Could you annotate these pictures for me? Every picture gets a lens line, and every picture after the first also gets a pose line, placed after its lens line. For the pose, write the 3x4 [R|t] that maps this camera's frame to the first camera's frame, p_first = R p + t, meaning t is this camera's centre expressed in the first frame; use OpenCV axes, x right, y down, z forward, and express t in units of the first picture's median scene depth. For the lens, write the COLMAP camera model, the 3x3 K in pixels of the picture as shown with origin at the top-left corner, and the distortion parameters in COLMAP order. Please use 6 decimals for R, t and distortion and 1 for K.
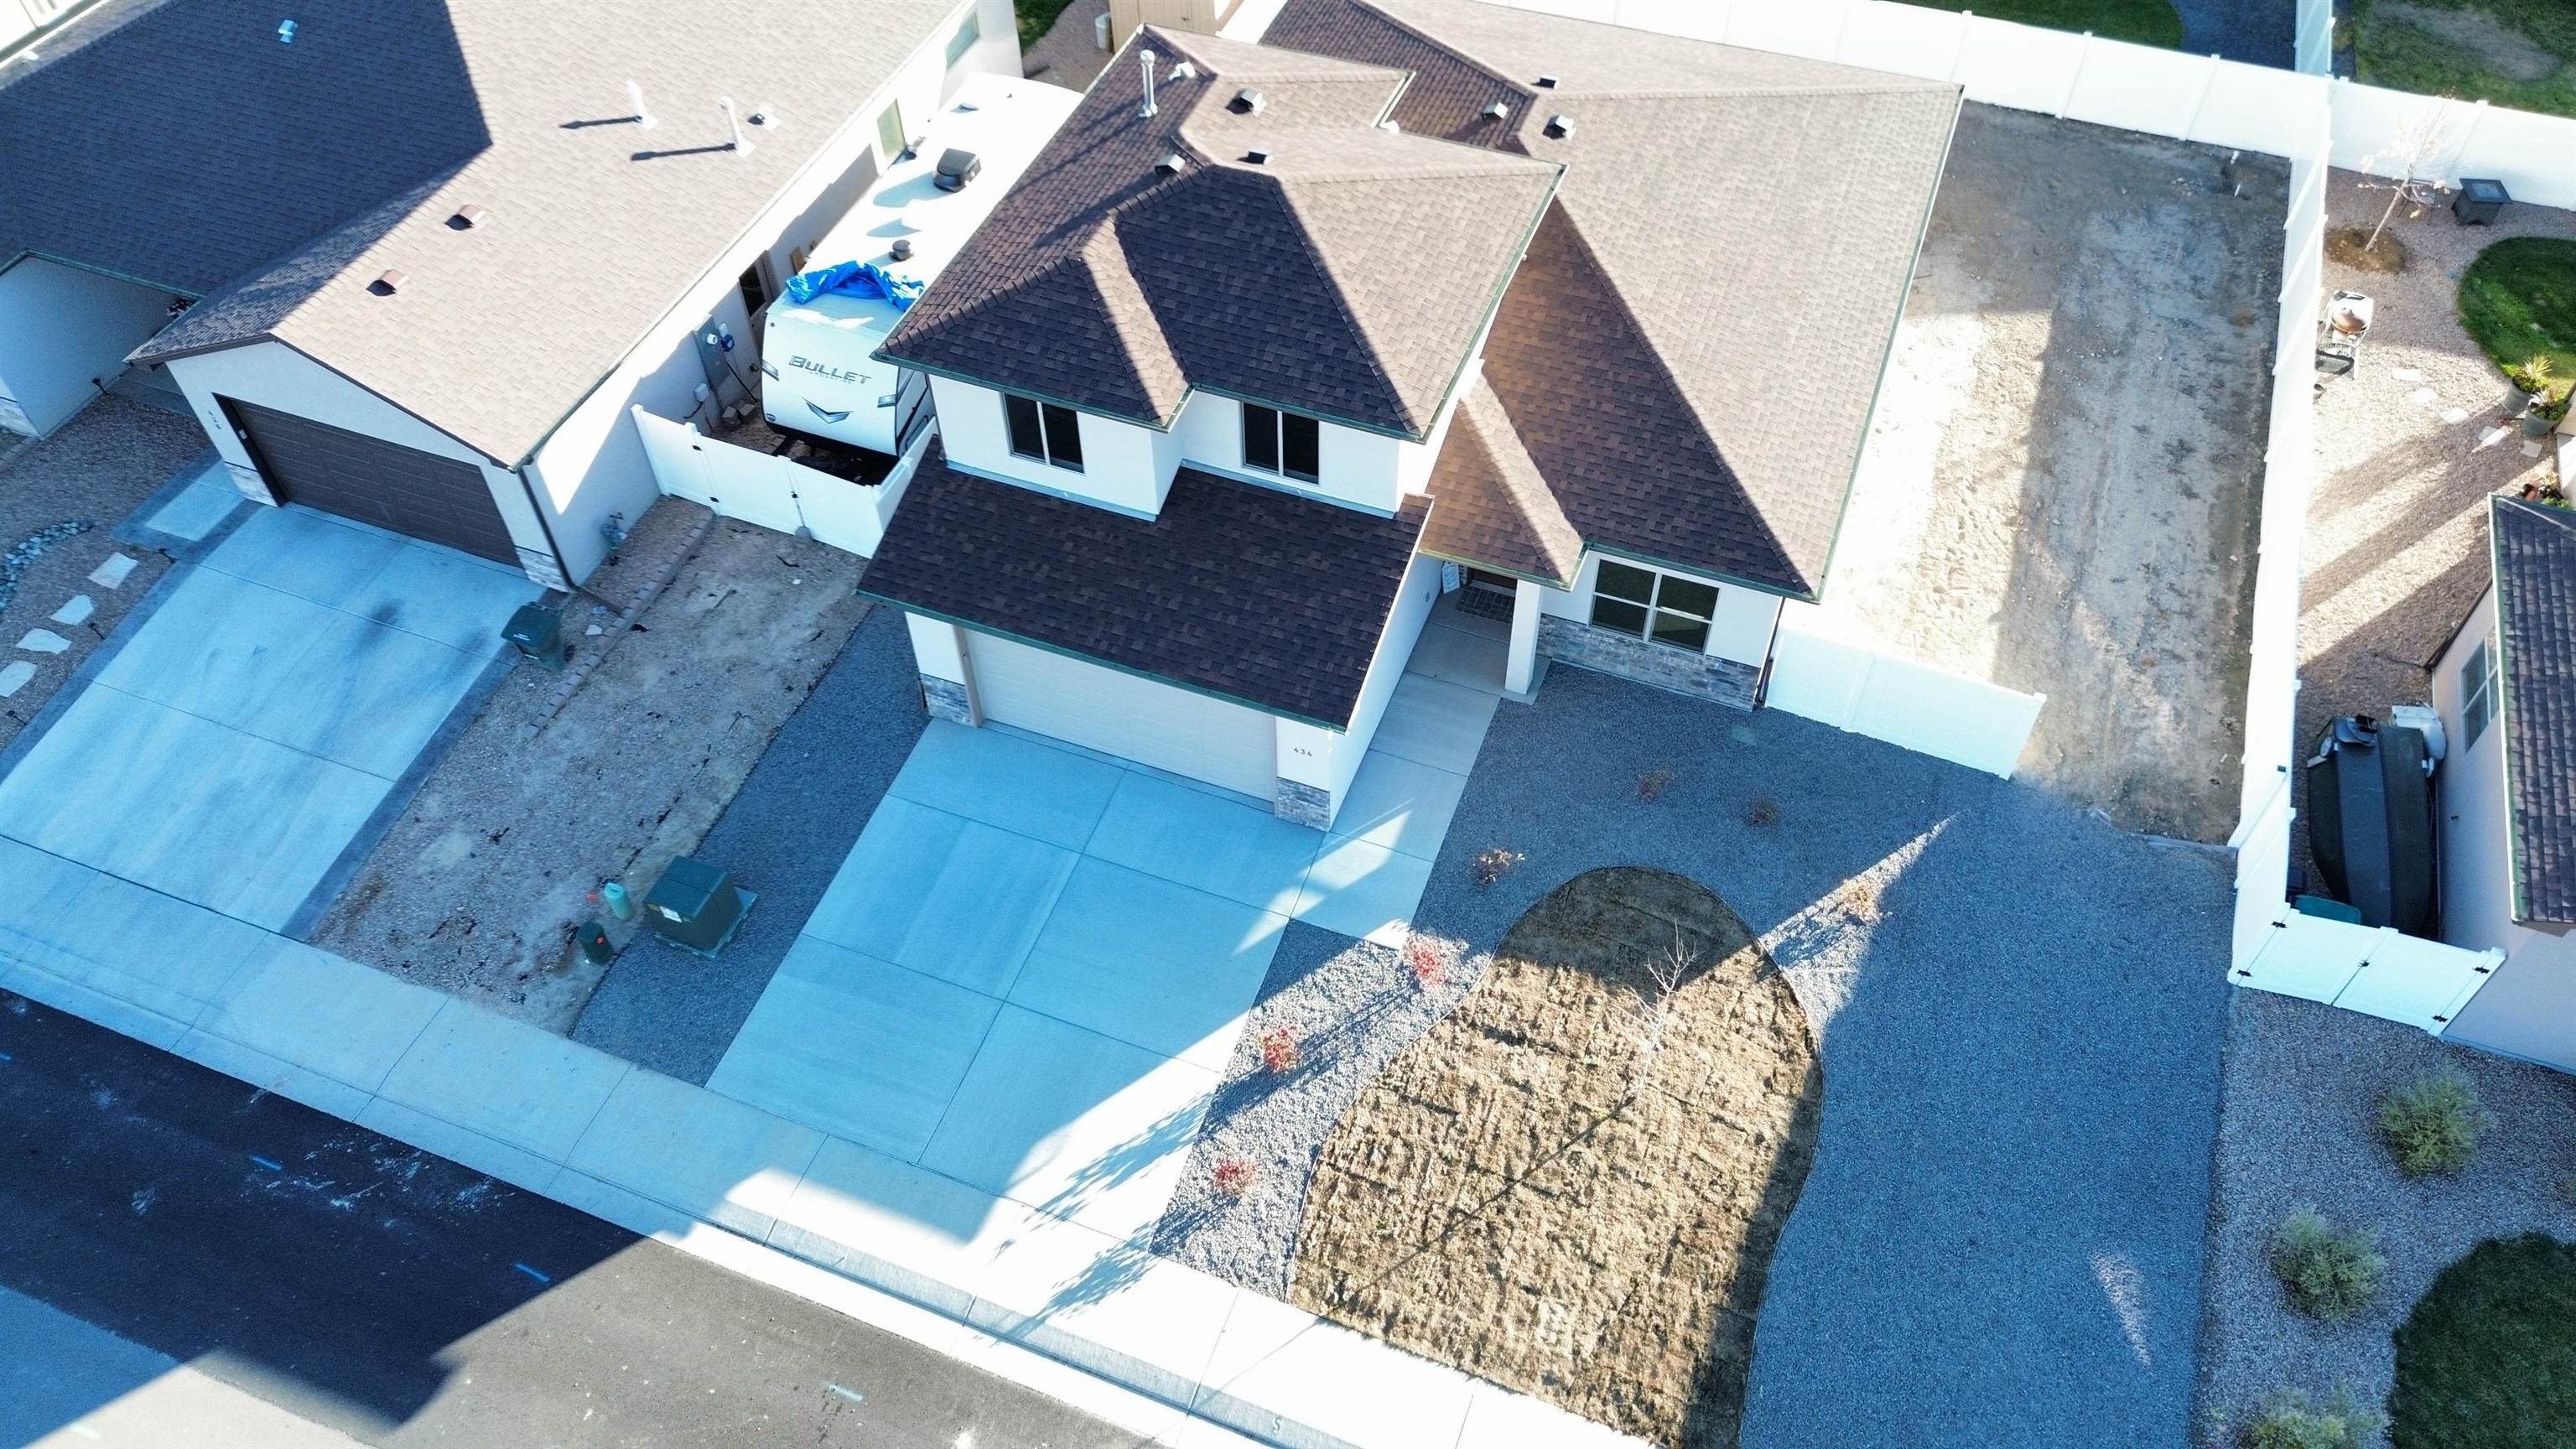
lens RADIAL K [[1819.5, 0, 1285.3], [0, 1819.5, 726.0], [0, 0, 1]] dist [0.075168, -0.065434]
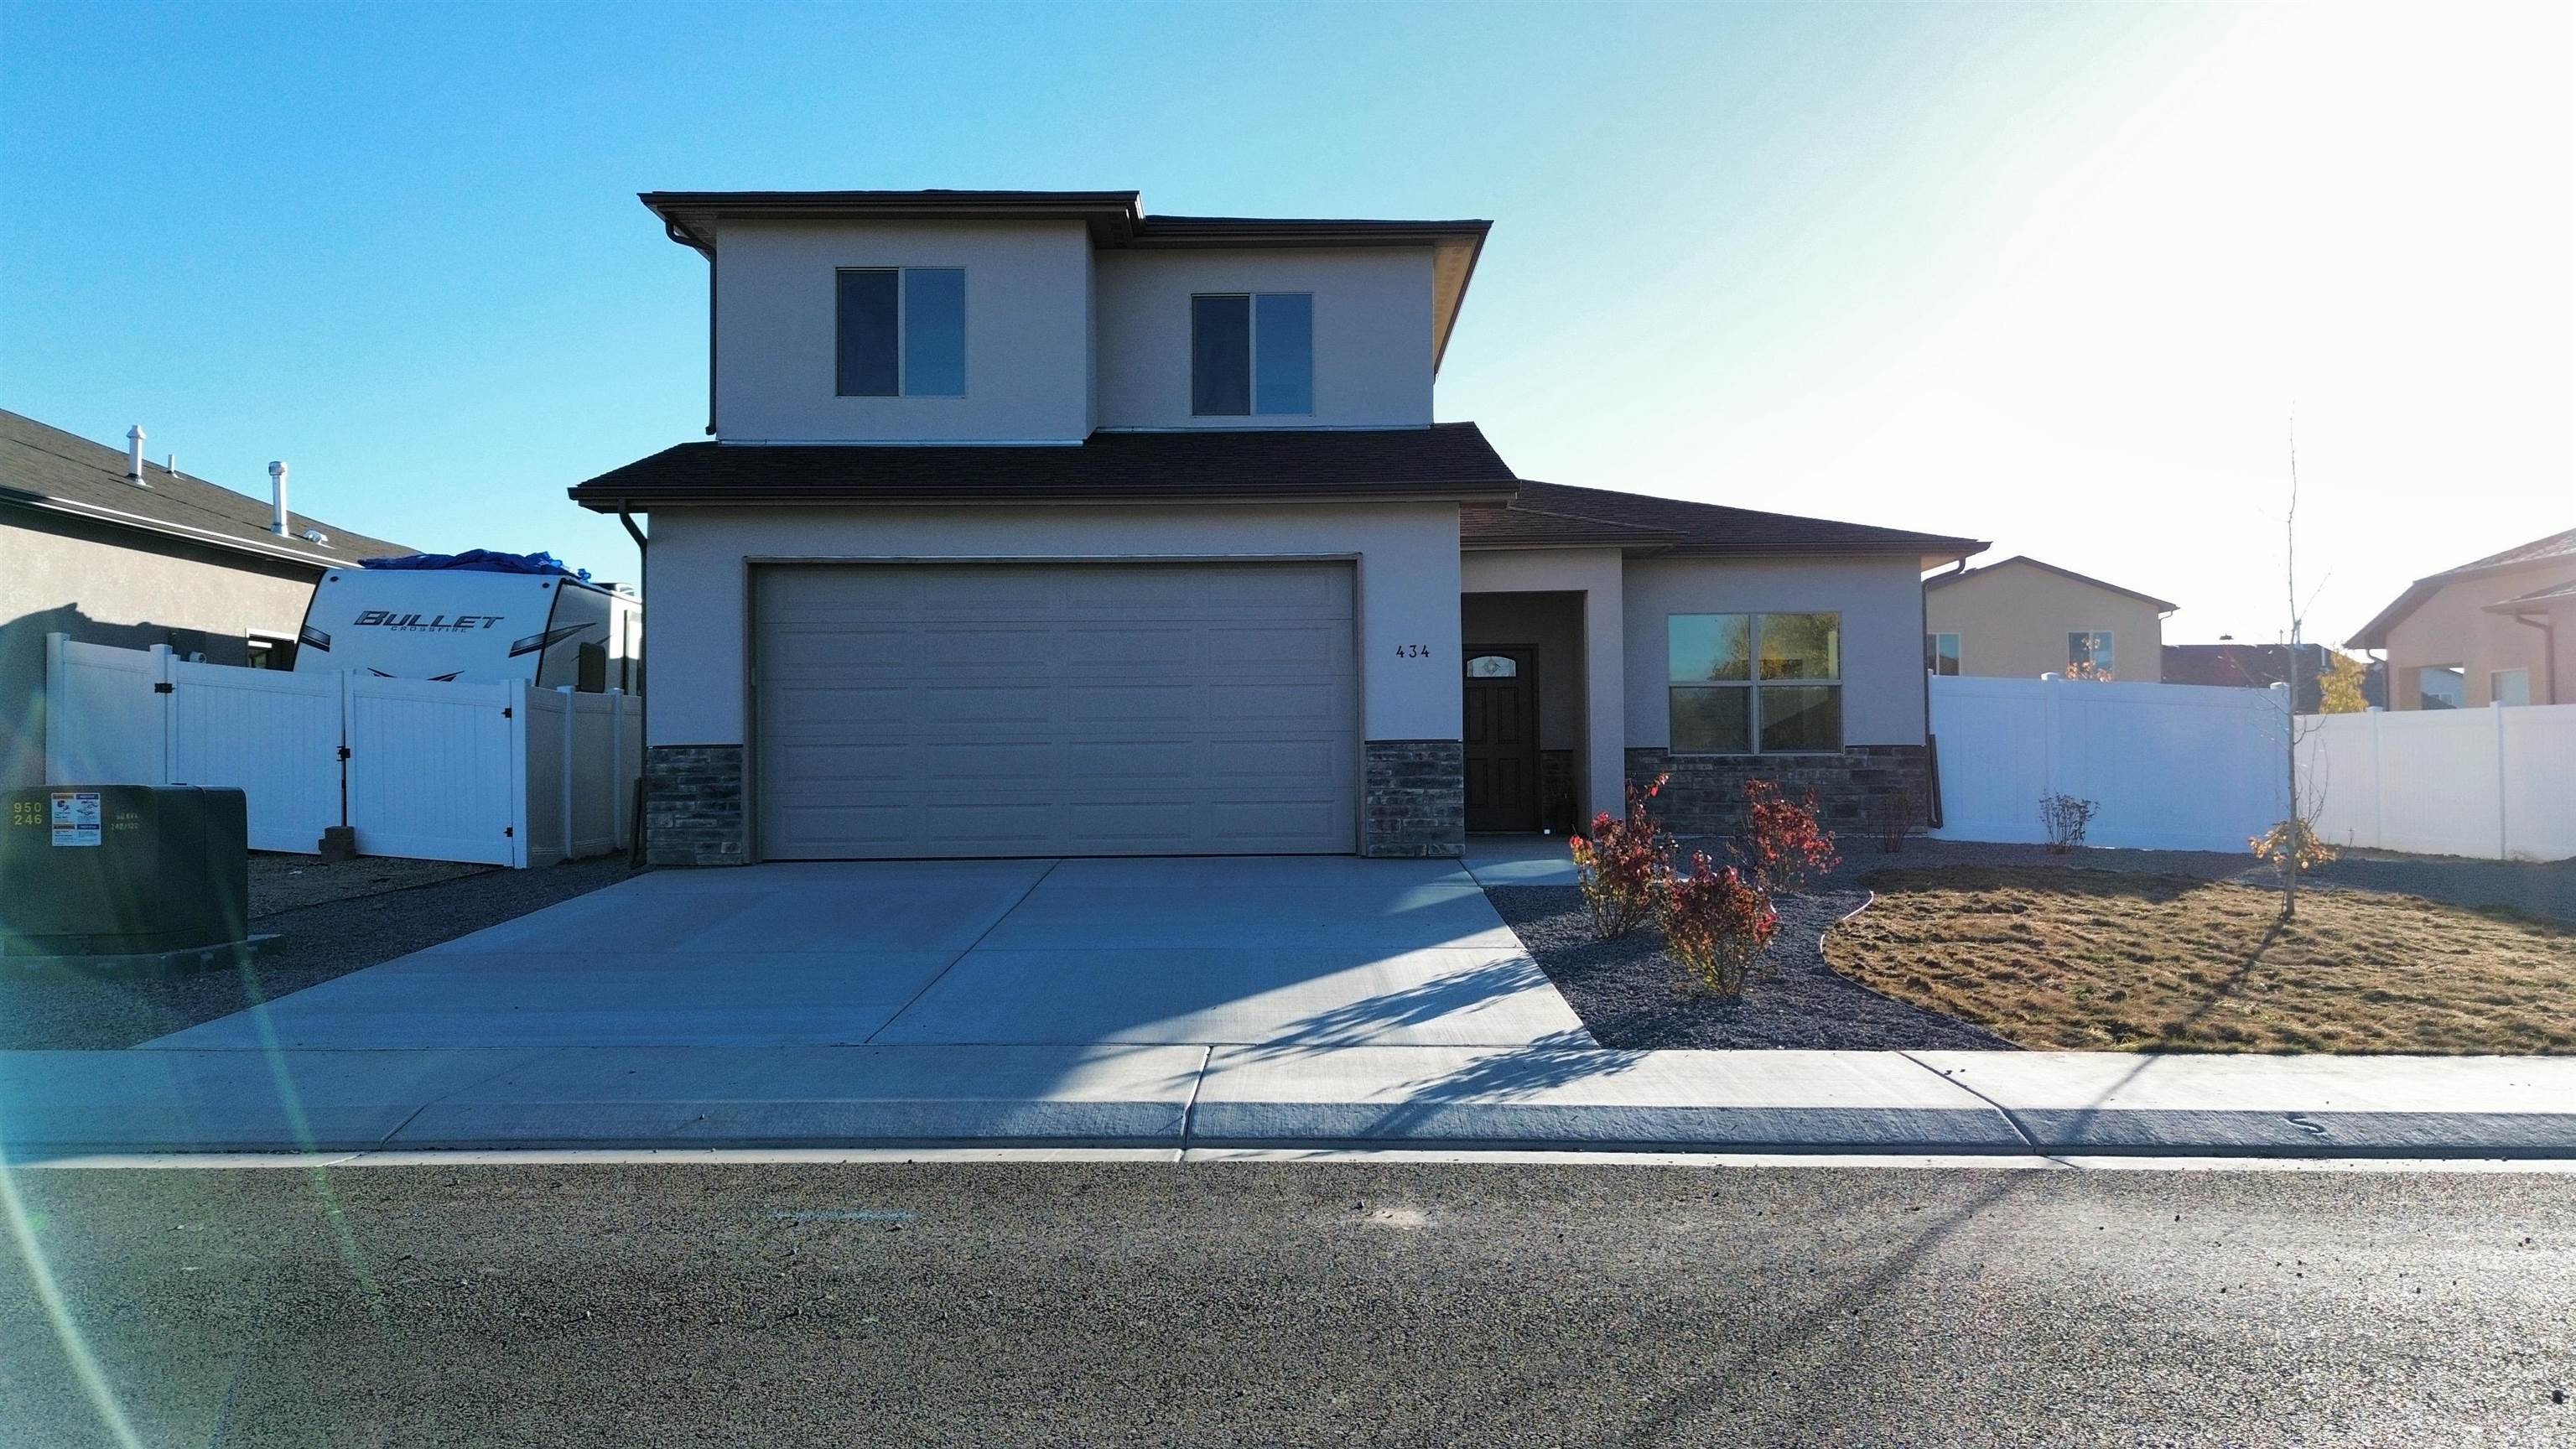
lens RADIAL K [[1819.5, 0, 1295.3], [0, 1819.5, 704.8], [0, 0, 1]] dist [0.075168, -0.065434]
pose [[0.934061, 0.023880, 0.356315, -0.254369], [0.259406, 0.640368, -0.722936, 0.475099], [-0.245437, 0.767697, 0.591948, 0.741253]]
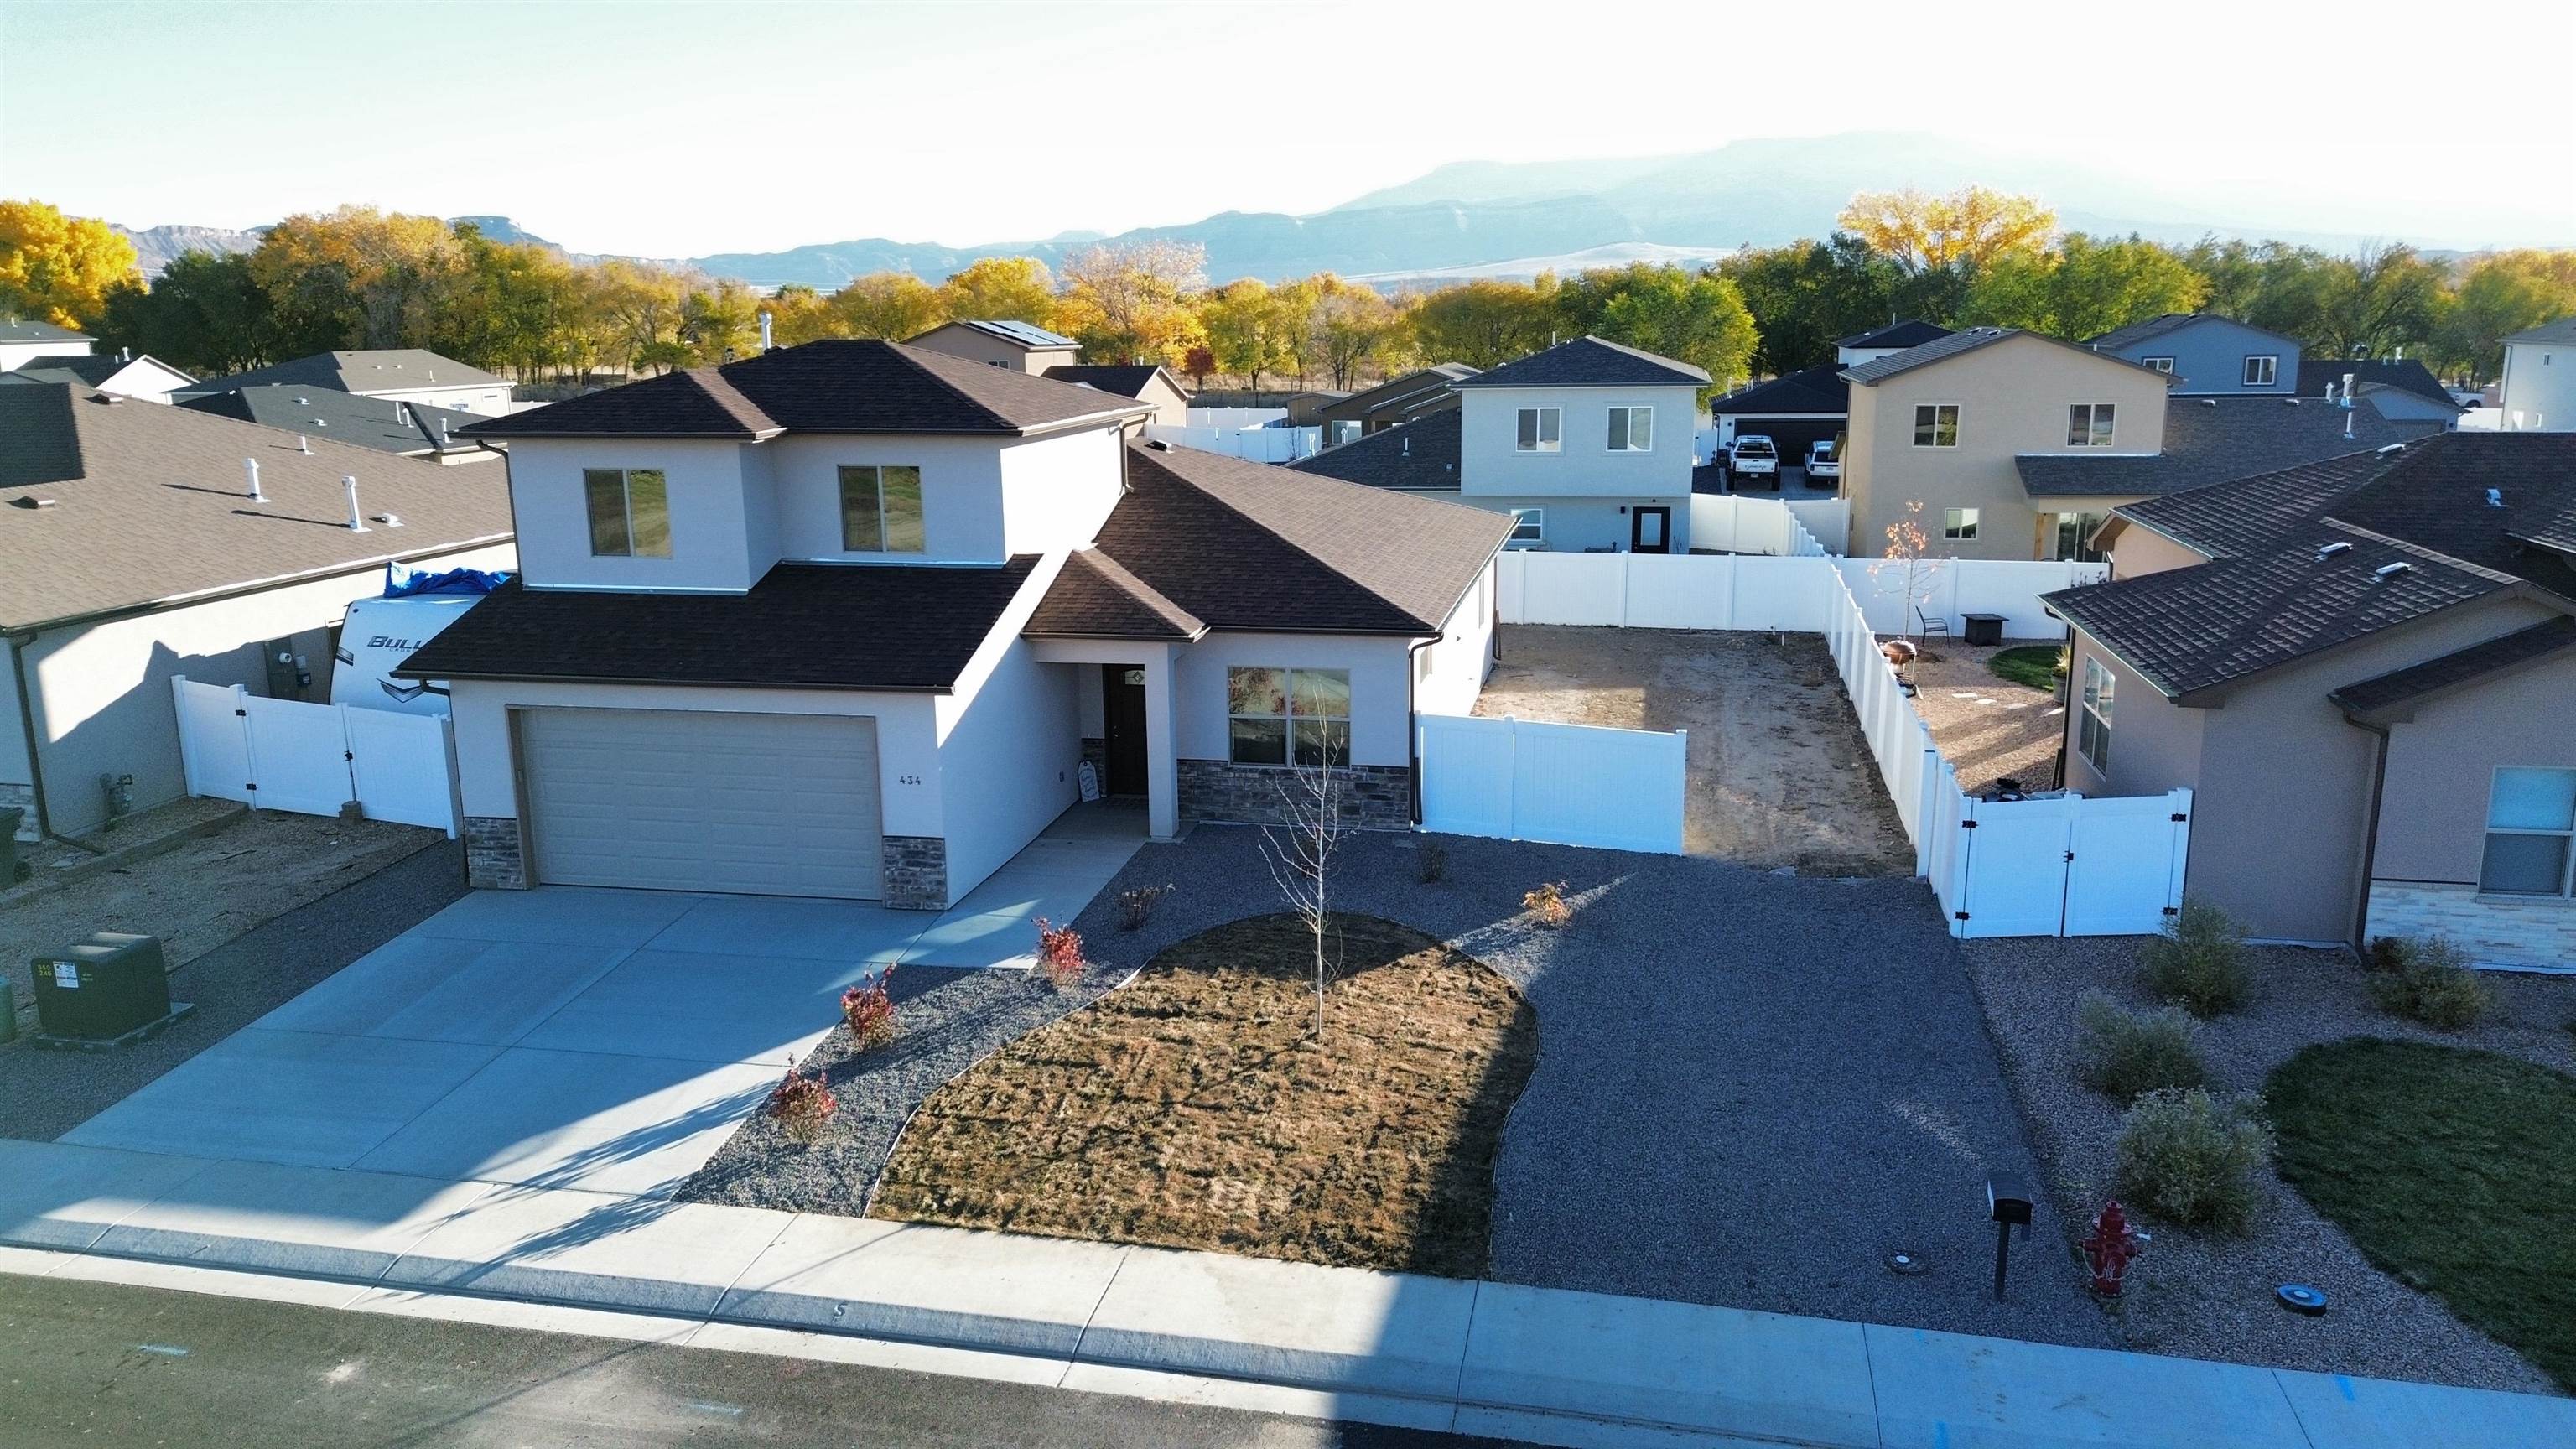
lens RADIAL K [[1819.5, 0, 1279.4], [0, 1819.5, 699.9], [0, 0, 1]] dist [0.075168, -0.065434]
pose [[0.986440, -0.030956, 0.161179, 0.049659], [0.120679, 0.802392, -0.584468, 0.570828], [-0.111236, 0.595994, 0.795247, 0.274302]]
